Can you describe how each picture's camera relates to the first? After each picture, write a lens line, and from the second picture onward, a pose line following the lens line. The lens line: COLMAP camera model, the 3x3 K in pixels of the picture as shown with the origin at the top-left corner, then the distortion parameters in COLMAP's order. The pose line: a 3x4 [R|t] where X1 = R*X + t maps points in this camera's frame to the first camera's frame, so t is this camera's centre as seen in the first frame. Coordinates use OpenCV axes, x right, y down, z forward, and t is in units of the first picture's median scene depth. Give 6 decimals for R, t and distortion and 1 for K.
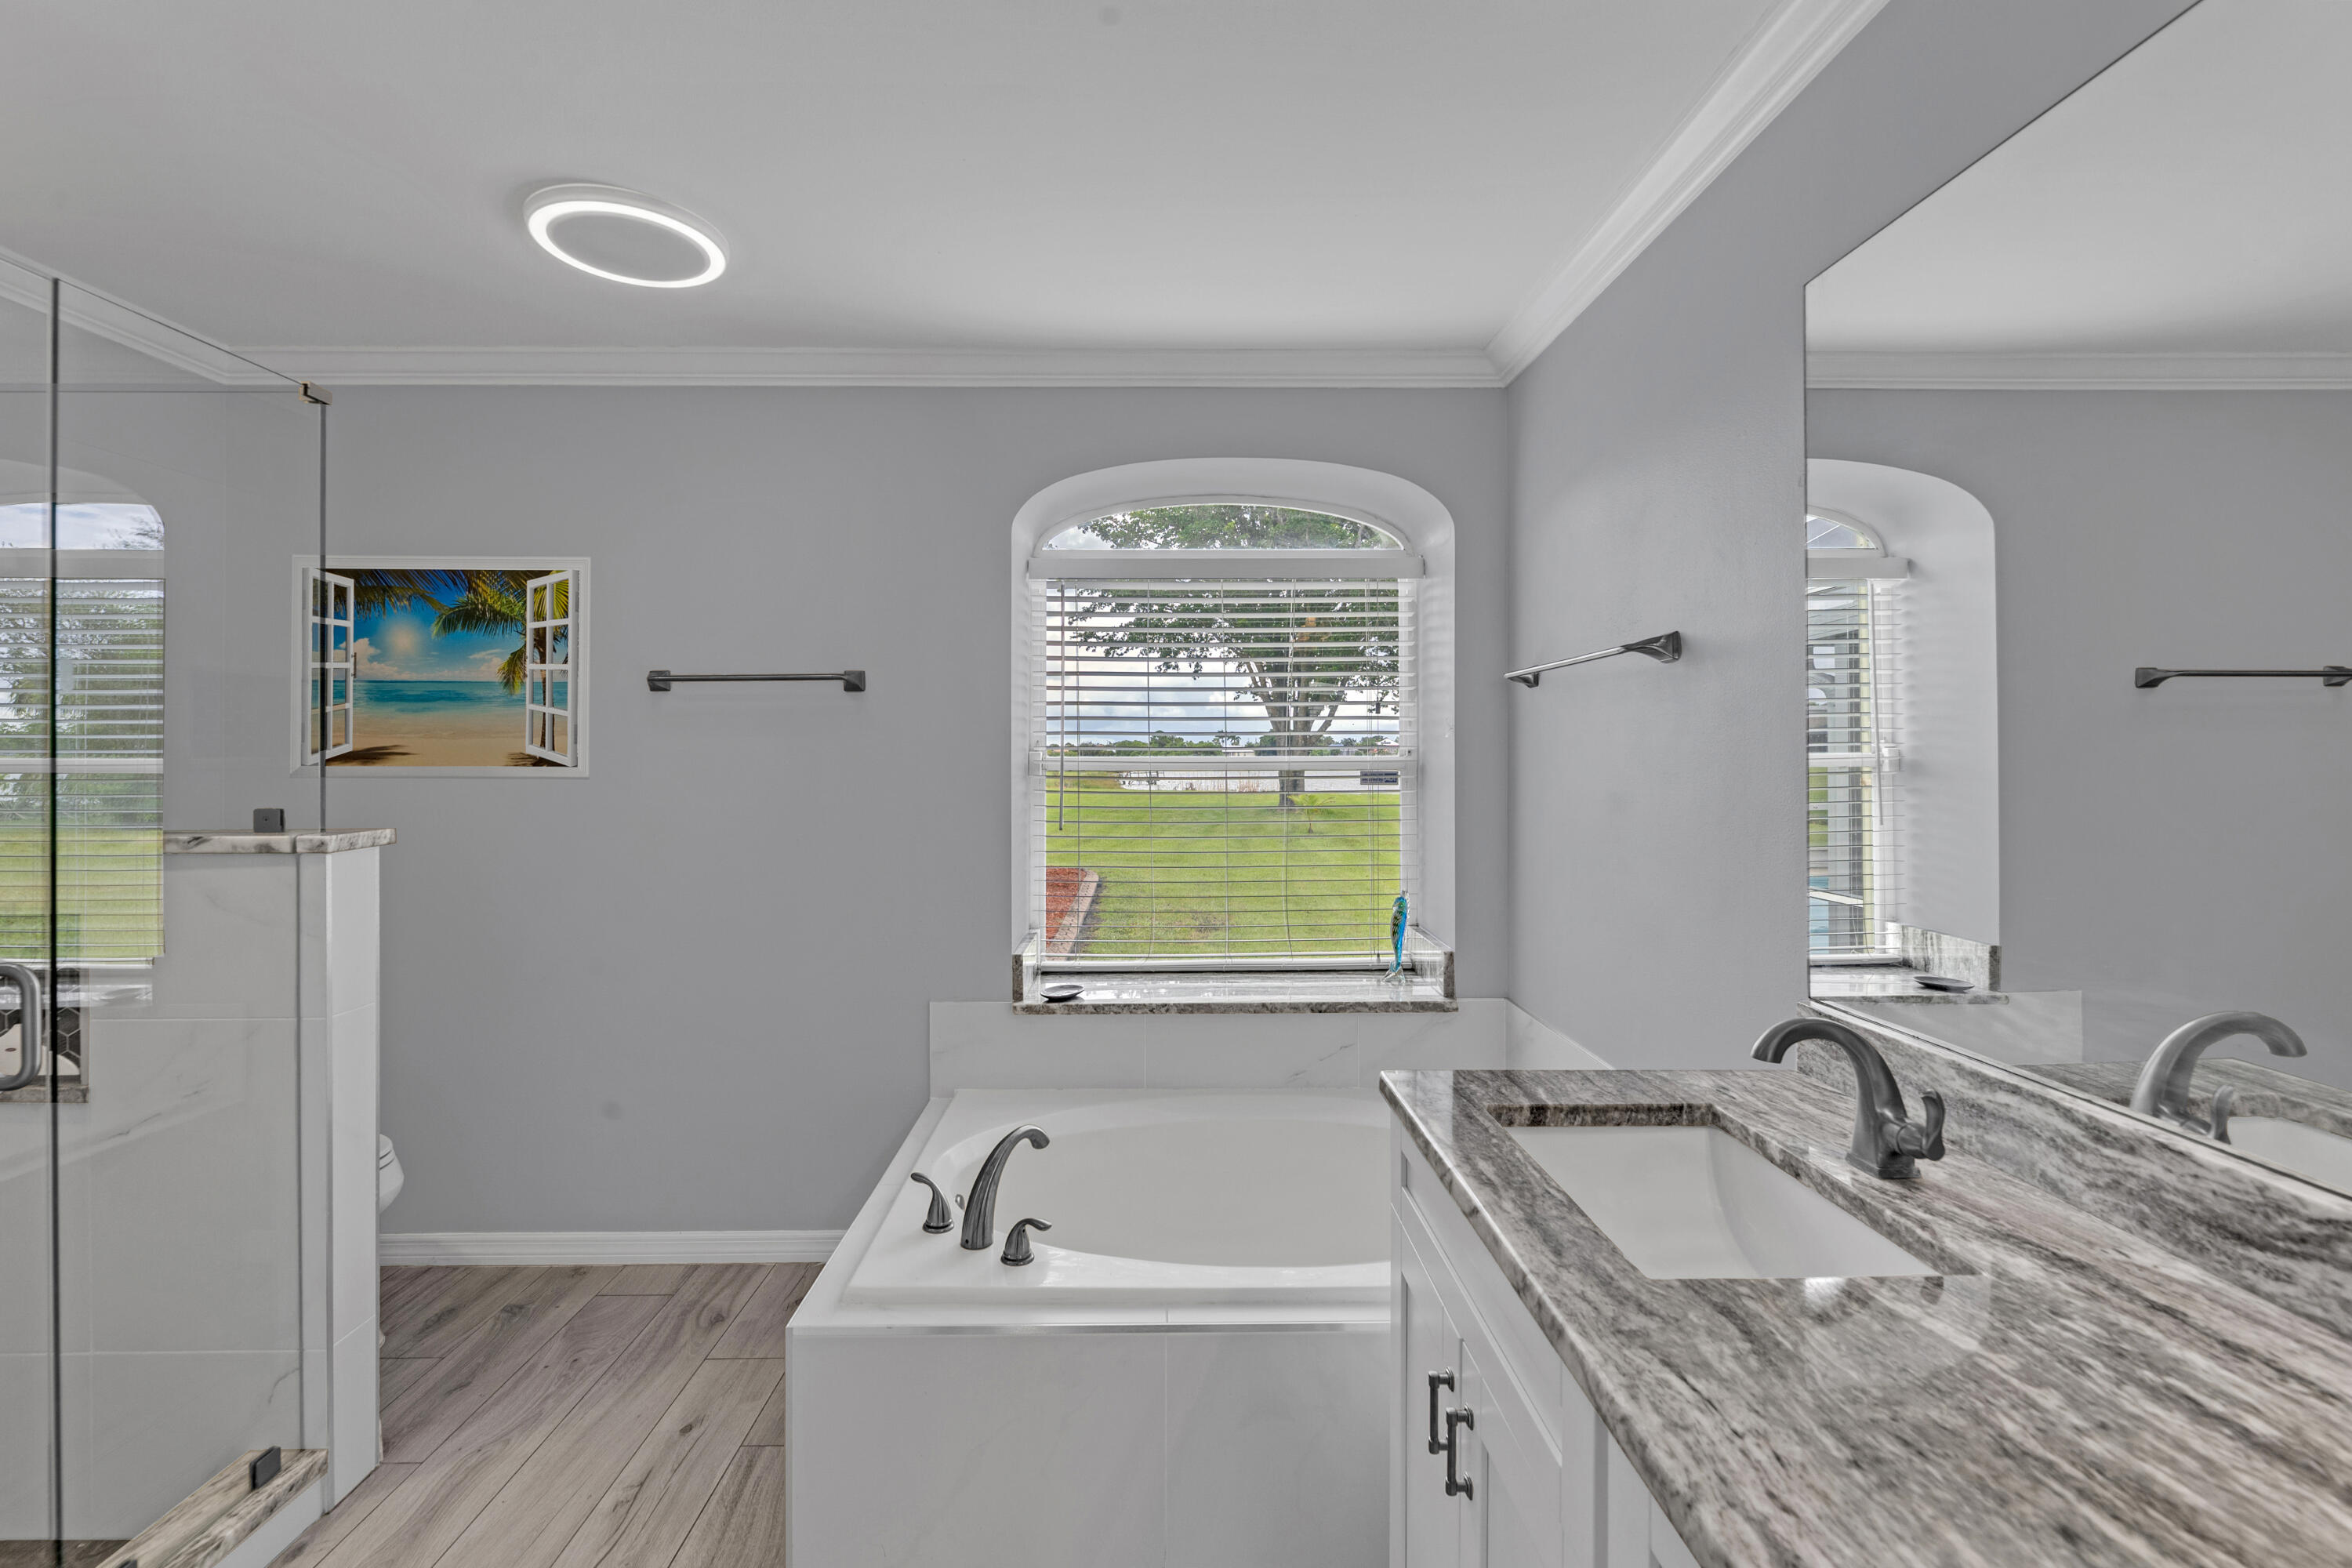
lens RADIAL K [[990.2, 0, 1166.0], [0, 990.2, 763.8], [0, 0, 1]] dist [-0.011933, 0.000183]
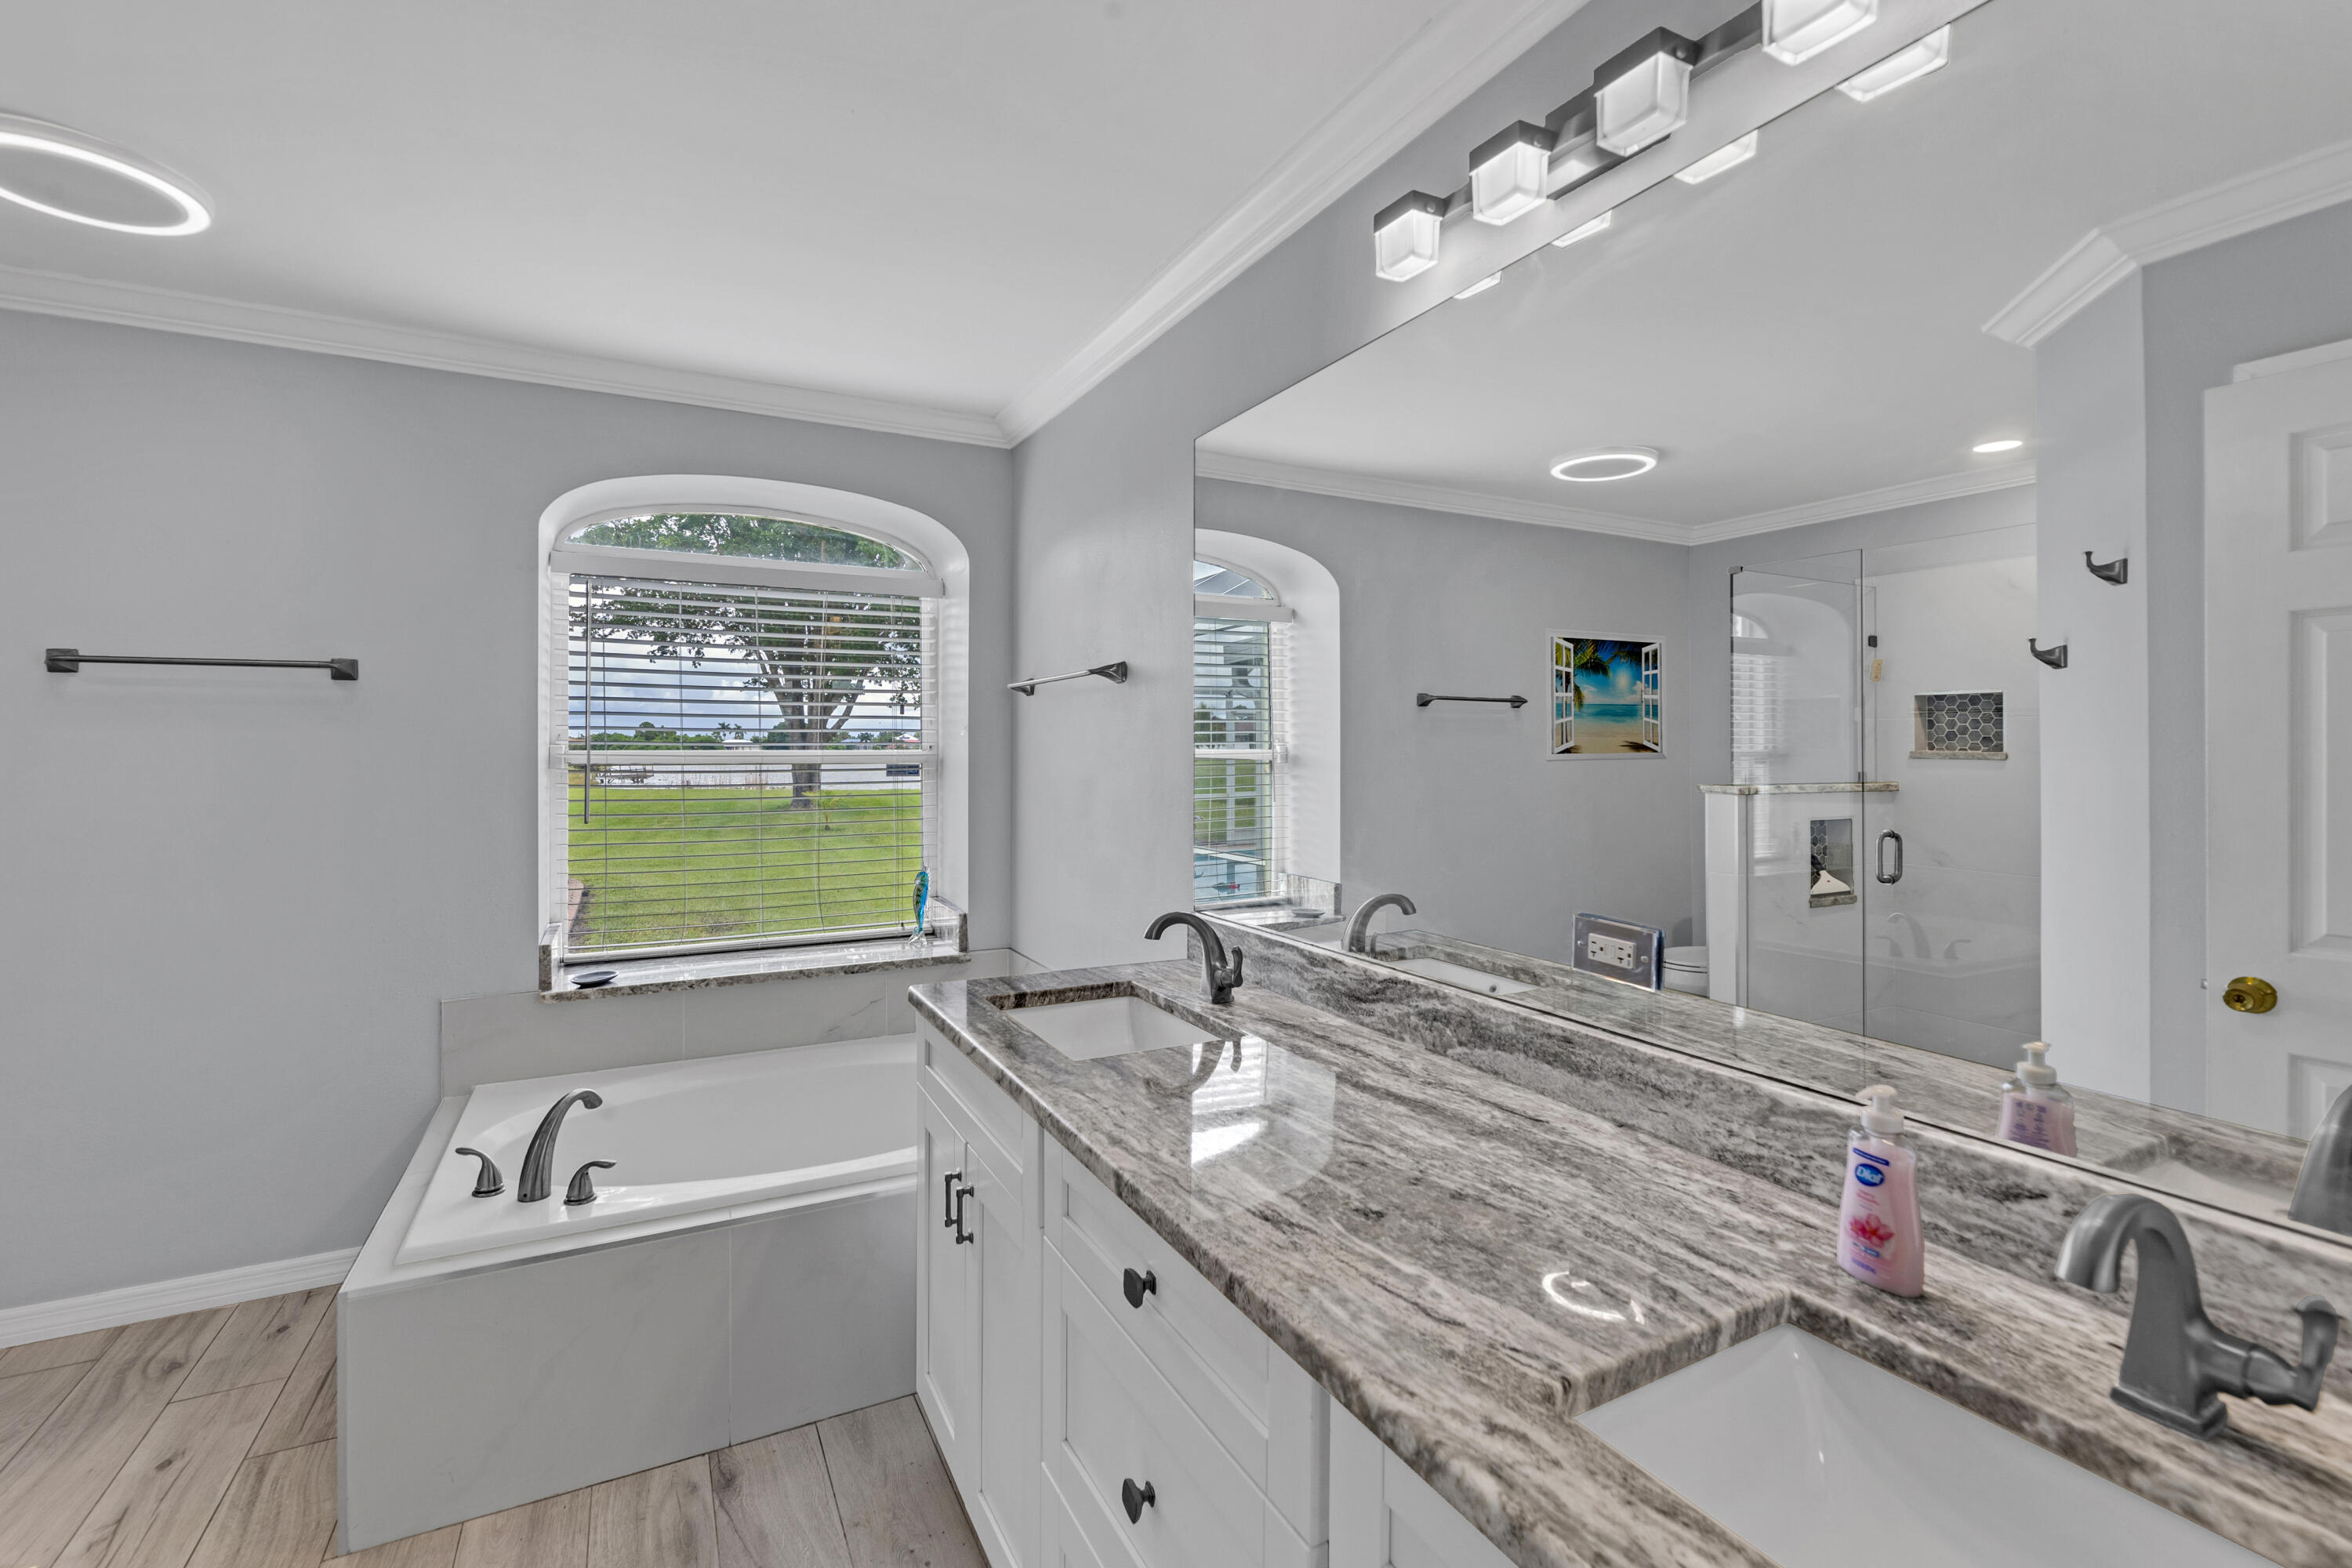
lens RADIAL K [[1016.5, 0, 1174.8], [0, 1016.5, 742.2], [0, 0, 1]] dist [-0.002659, -0.000375]
pose [[0.887610, 0.006709, 0.460548, -0.069793], [0.000776, 0.999871, -0.016062, 0.002245], [-0.460596, 0.014614, 0.887490, -0.273786]]
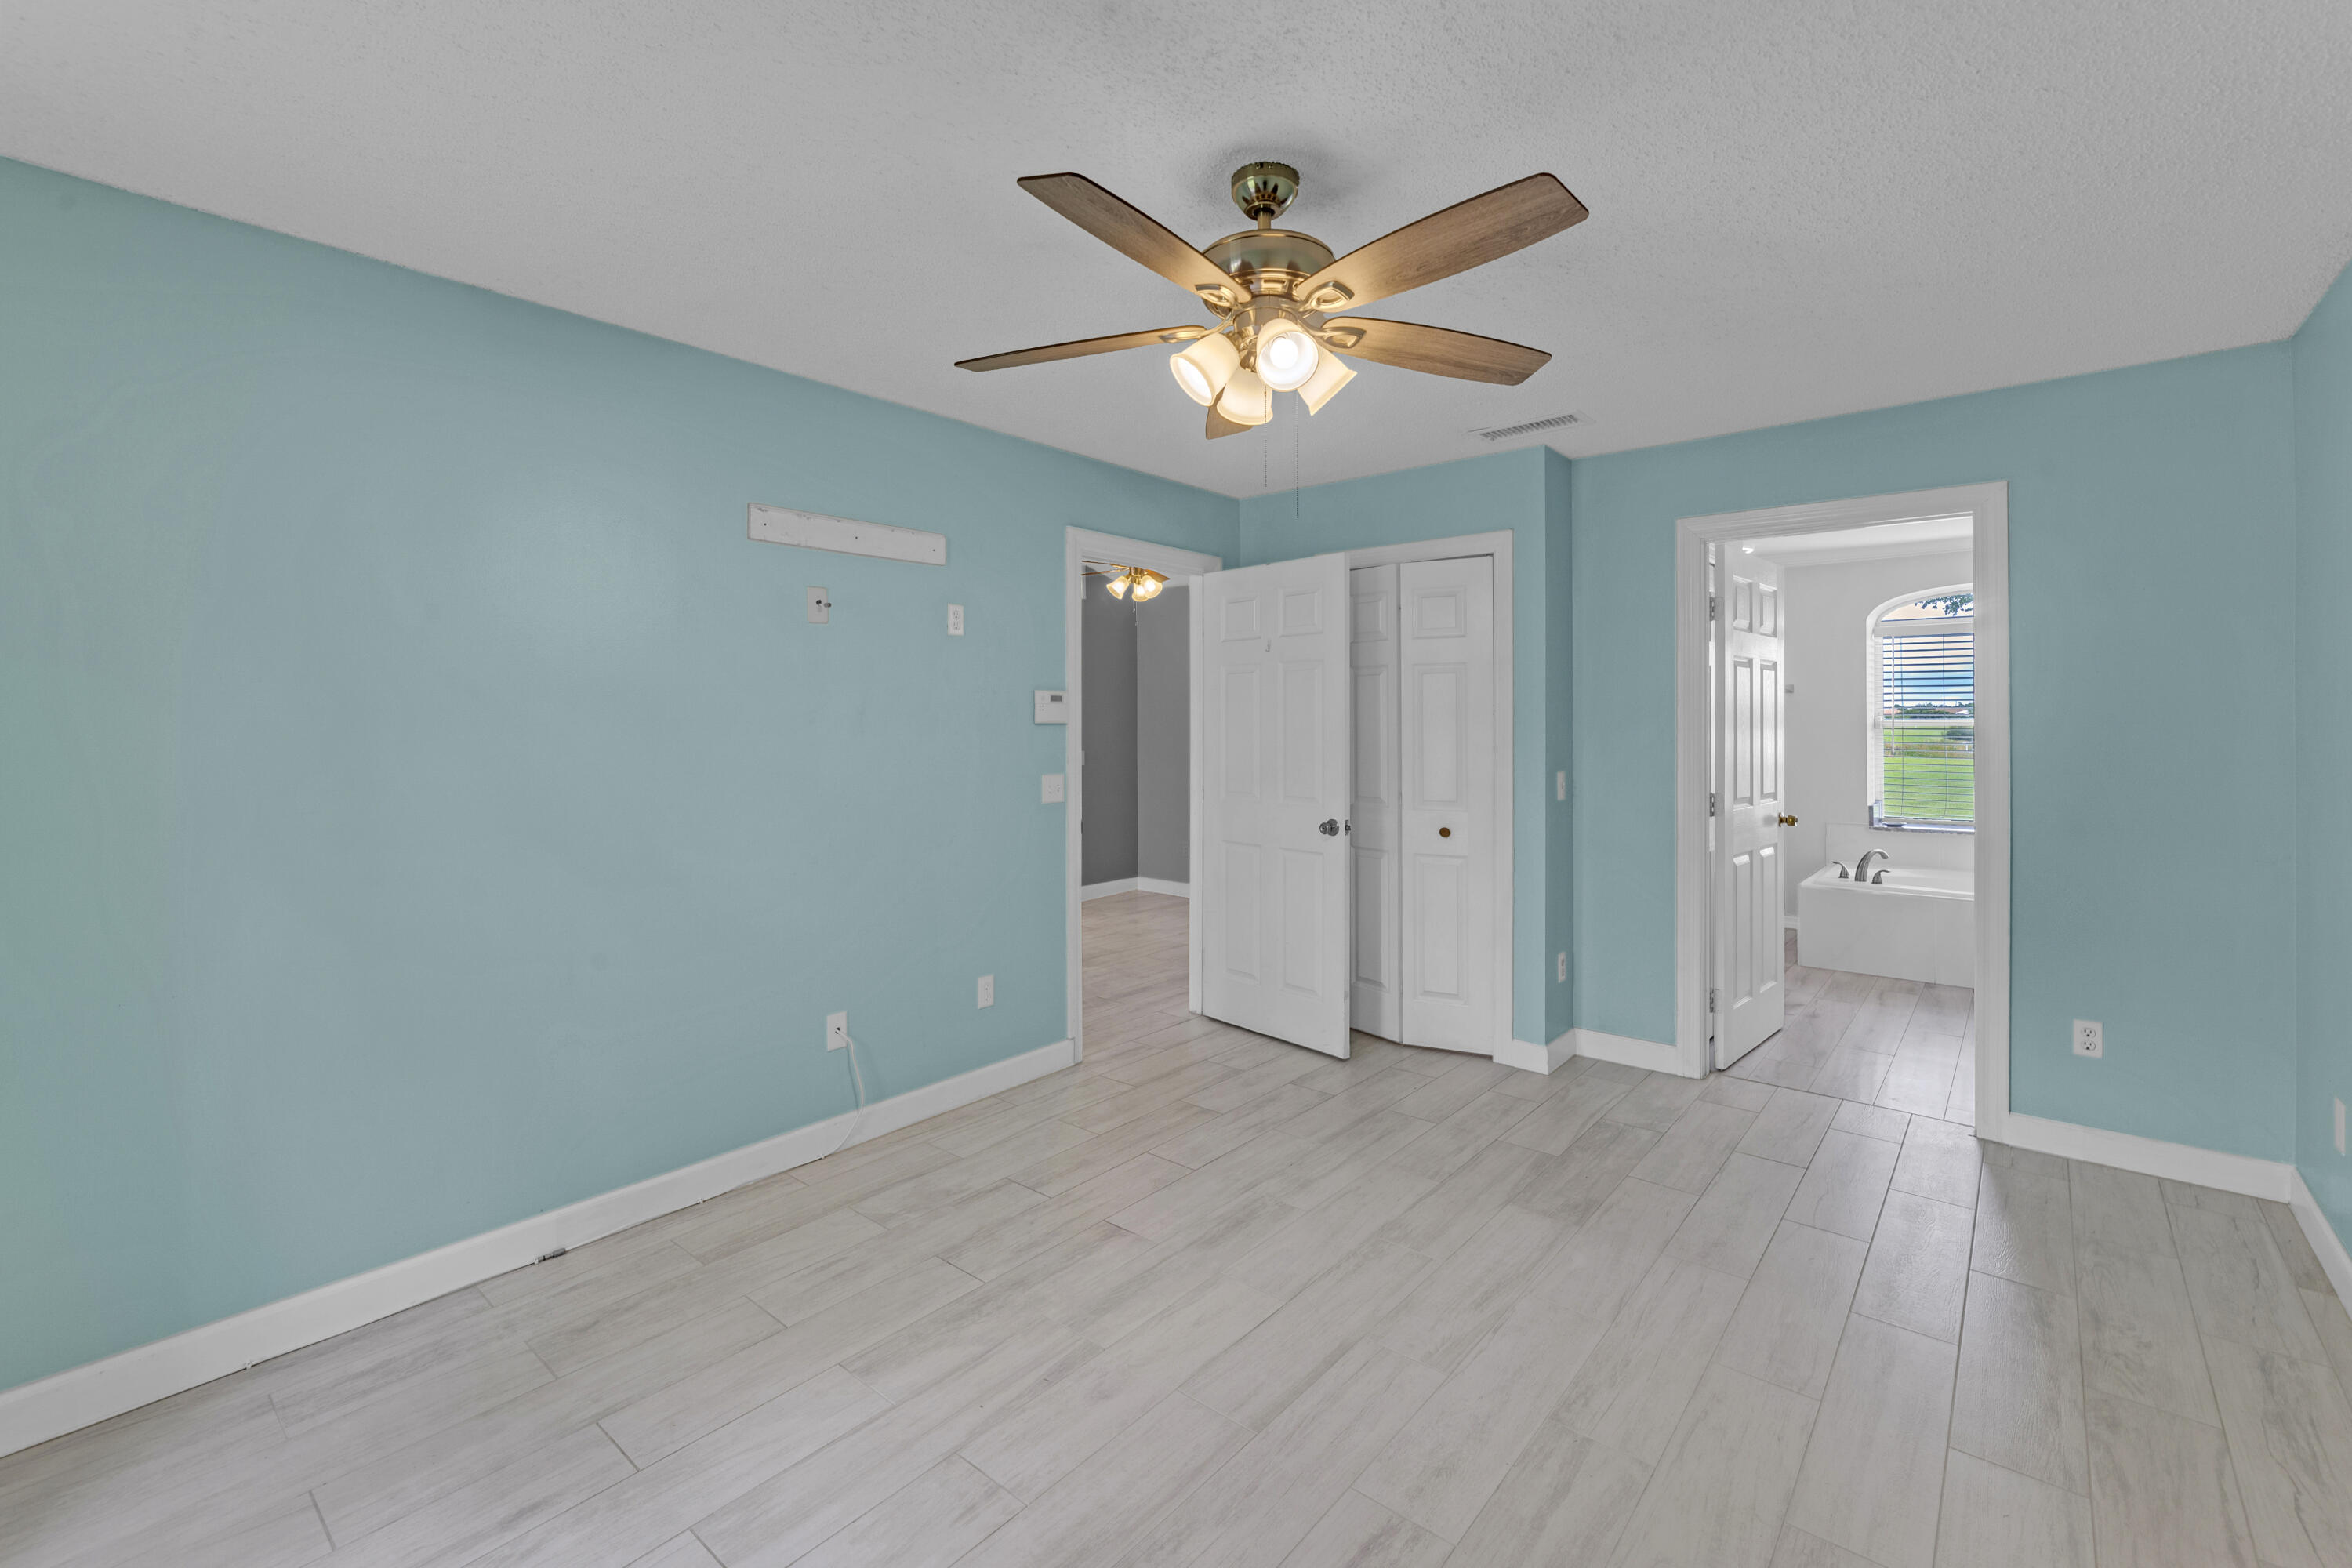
lens RADIAL K [[1022.5, 0, 1174.4], [0, 1022.5, 714.6], [0, 0, 1]] dist [-0.002756, -0.000167]
pose [[0.757352, -0.001477, -0.653005, 0.217665], [-0.005403, 0.999949, -0.008528, 0.011001], [0.652984, 0.009987, 0.757306, -2.301248]]
